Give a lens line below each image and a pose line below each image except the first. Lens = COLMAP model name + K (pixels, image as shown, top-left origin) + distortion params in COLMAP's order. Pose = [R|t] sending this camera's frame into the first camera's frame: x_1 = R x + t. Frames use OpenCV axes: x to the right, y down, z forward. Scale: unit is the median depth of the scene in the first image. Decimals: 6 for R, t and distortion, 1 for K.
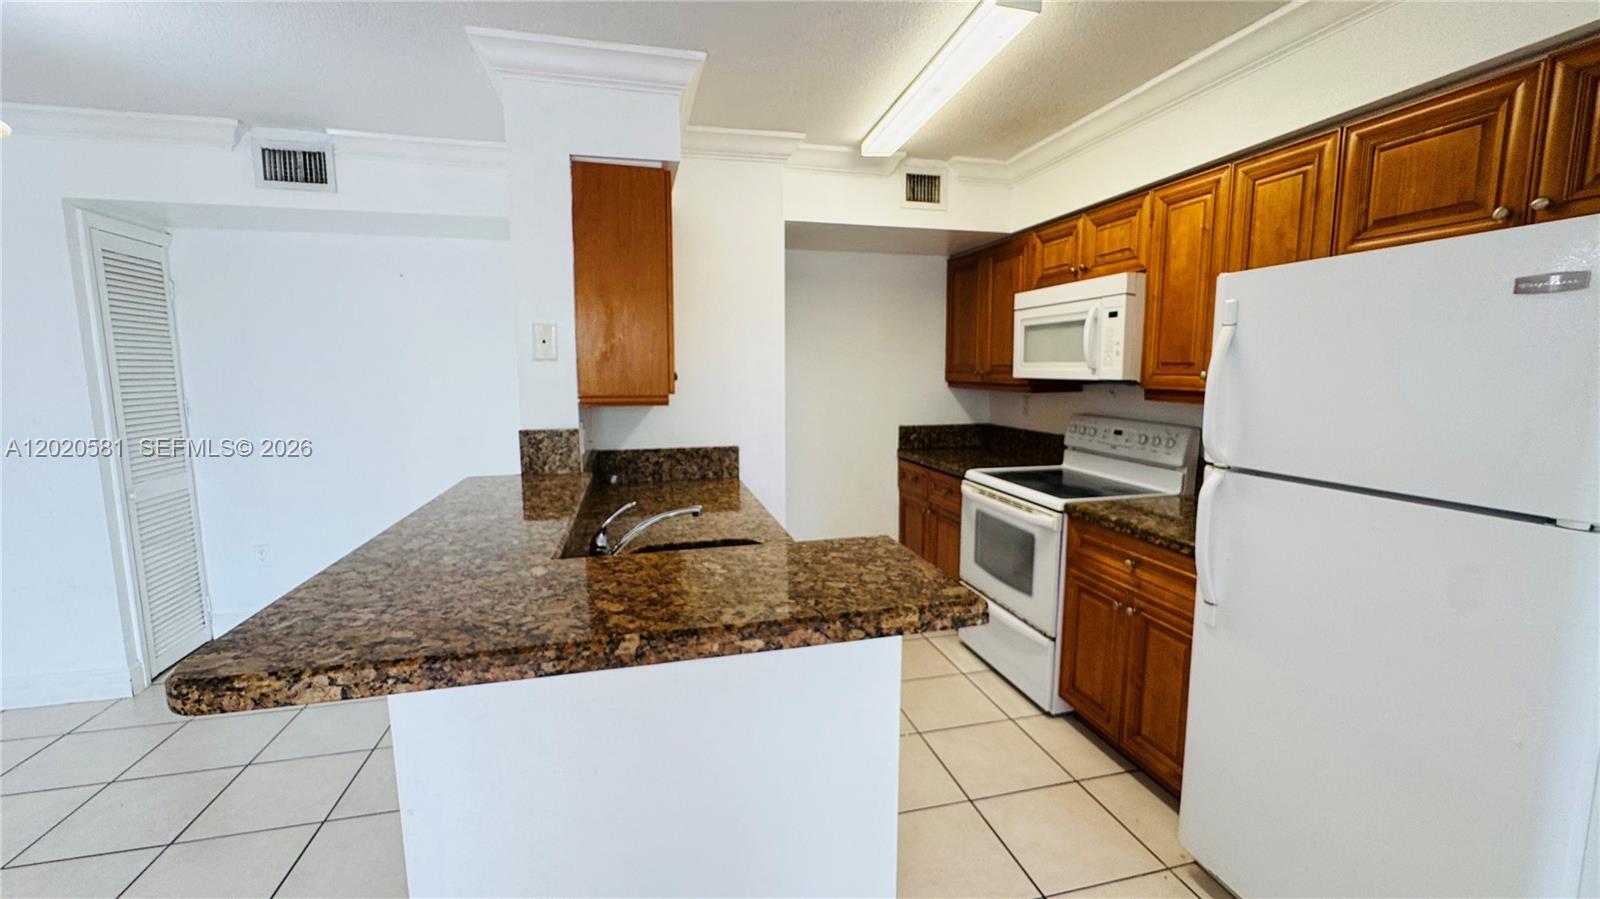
lens RADIAL K [[641.1, 0, 796.8], [0, 641.1, 449.2], [0, 0, 1]] dist [-0.006866, 0.000771]
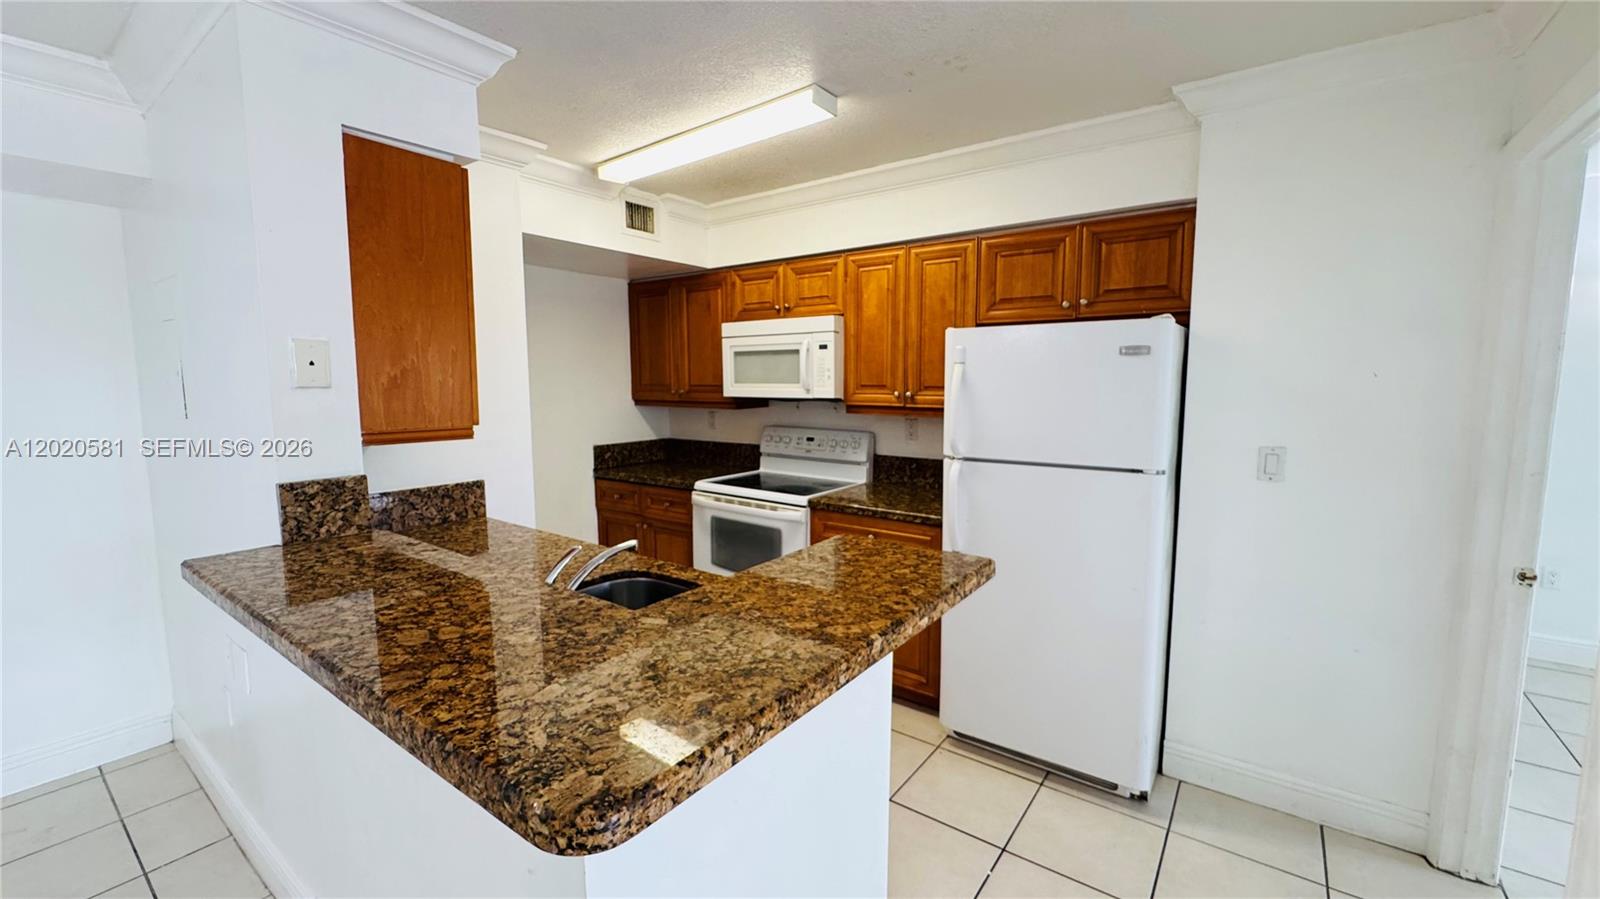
lens RADIAL K [[641.1, 0, 793.7], [0, 641.1, 452.2], [0, 0, 1]] dist [-0.006866, 0.000771]
pose [[0.774486, -0.071148, 0.628577, -0.418078], [0.080286, 0.996675, 0.013890, -0.028114], [-0.627475, 0.039708, 0.777623, 0.063005]]
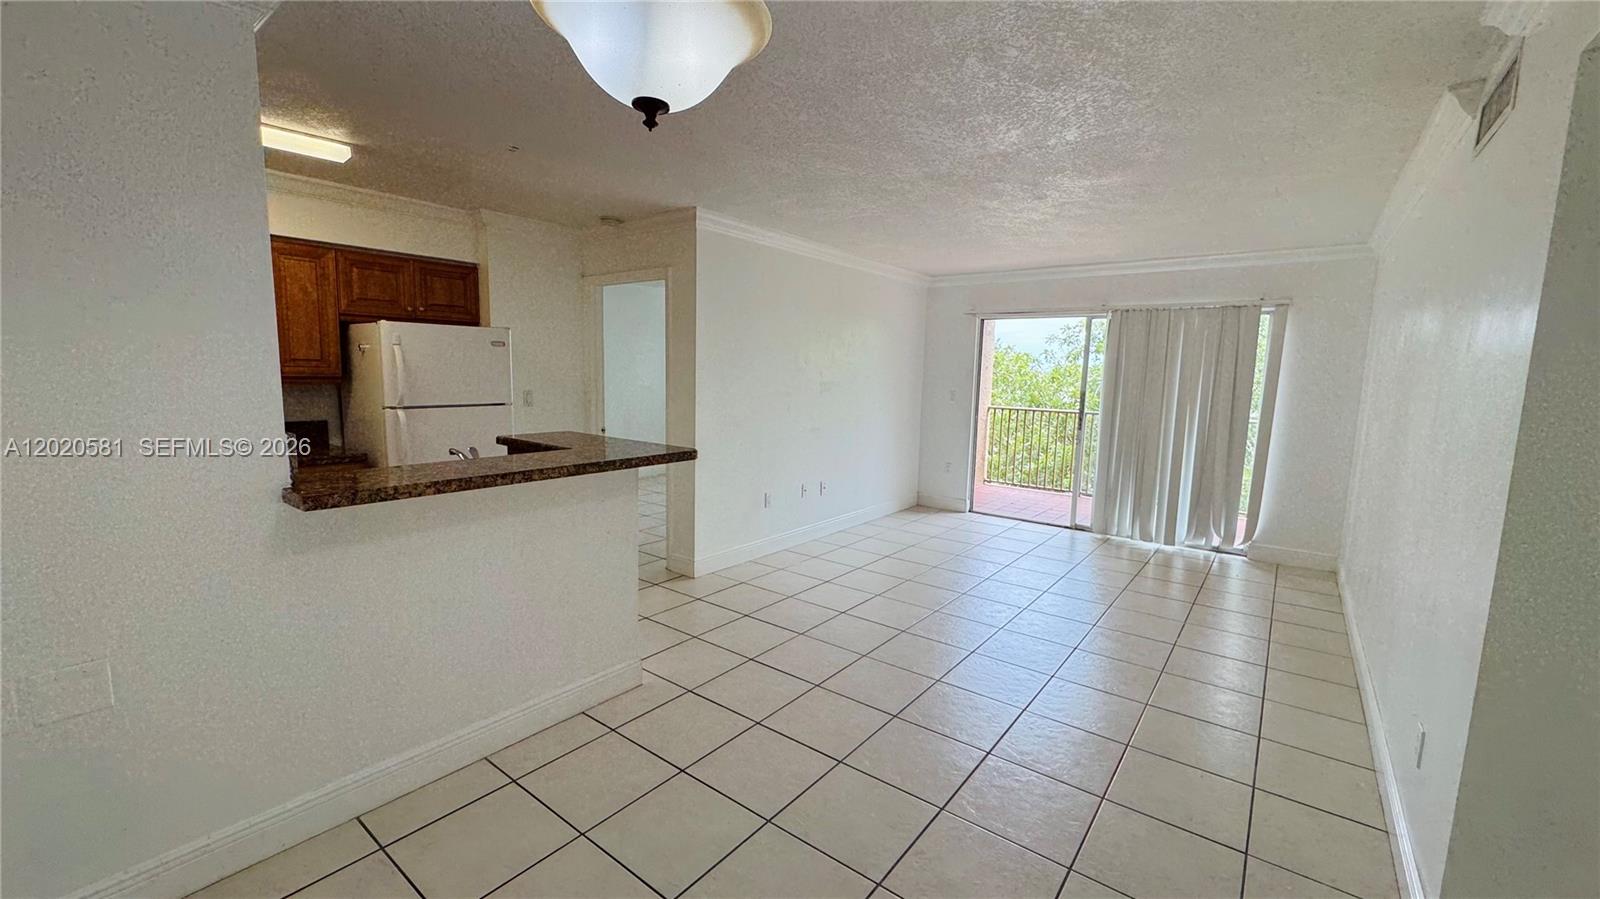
lens RADIAL K [[641.1, 0, 794.0], [0, 641.1, 452.0], [0, 0, 1]] dist [-0.006866, 0.000771]
pose [[-0.614555, -0.112861, 0.780759, -1.352210], [0.082024, 0.975207, 0.205532, -0.118978], [-0.784598, 0.190352, -0.590061, 0.874813]]
